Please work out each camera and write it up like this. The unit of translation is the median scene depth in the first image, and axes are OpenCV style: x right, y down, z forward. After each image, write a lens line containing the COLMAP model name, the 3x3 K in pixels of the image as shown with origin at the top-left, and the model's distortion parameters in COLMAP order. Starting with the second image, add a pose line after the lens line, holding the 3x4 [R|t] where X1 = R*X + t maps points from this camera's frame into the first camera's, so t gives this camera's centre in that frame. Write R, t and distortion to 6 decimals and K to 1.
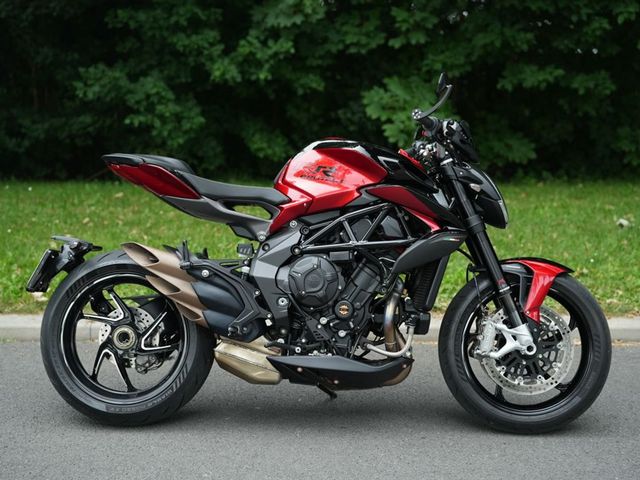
lens RADIAL K [[995.1, 0, 324.1], [0, 995.1, 241.5], [0, 0, 1]] dist [0.045258, 0.000000]
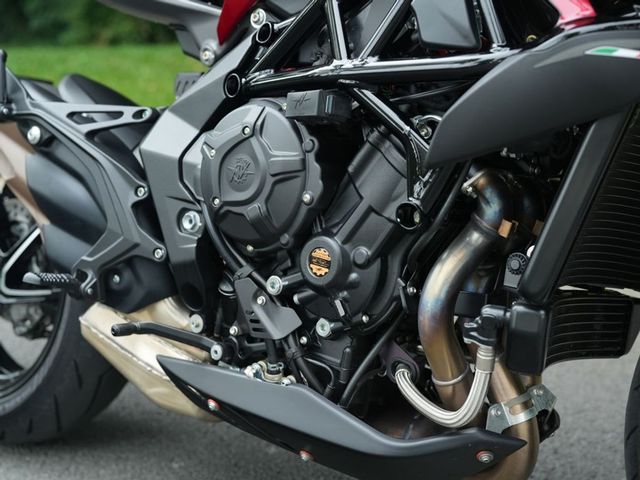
lens RADIAL K [[995.1, 0, 321.3], [0, 995.1, 236.8], [0, 0, 1]] dist [0.045258, 0.000000]
pose [[0.824691, 0.108699, -0.555041, 0.200194], [-0.050519, 0.991593, 0.119130, 0.017745], [0.563323, -0.070205, 0.823248, 0.681076]]
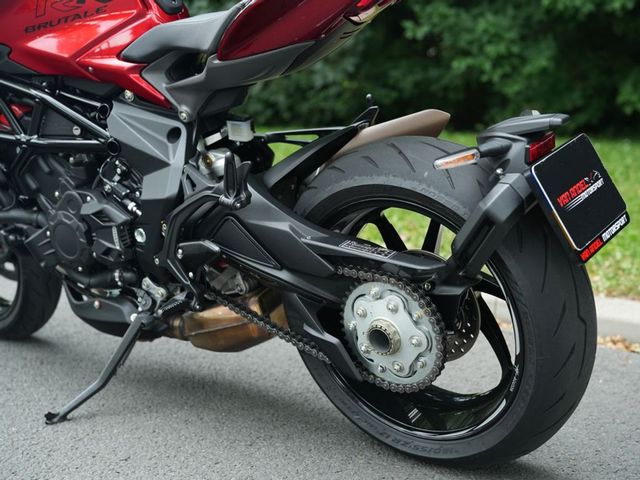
lens RADIAL K [[995.1, 0, 301.0], [0, 995.1, 242.2], [0, 0, 1]] dist [0.045258, 0.000000]
pose [[0.786145, 0.101385, -0.609670, 0.632173], [-0.103079, 0.994145, 0.032406, 0.054900], [0.609386, 0.037368, 0.791993, 0.561638]]
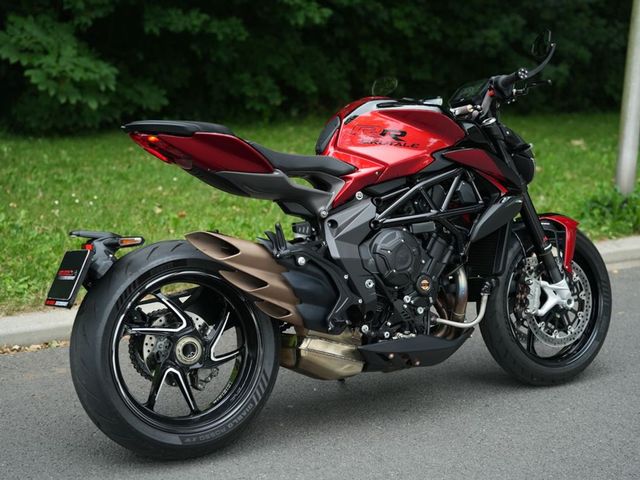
lens RADIAL K [[995.1, 0, 320.3], [0, 995.1, 243.8], [0, 0, 1]] dist [0.045258, 0.000000]
pose [[0.837293, -0.091979, 0.538963, -0.527555], [0.058481, 0.995159, 0.078981, -0.045455], [-0.543618, -0.034611, 0.838619, 0.266464]]
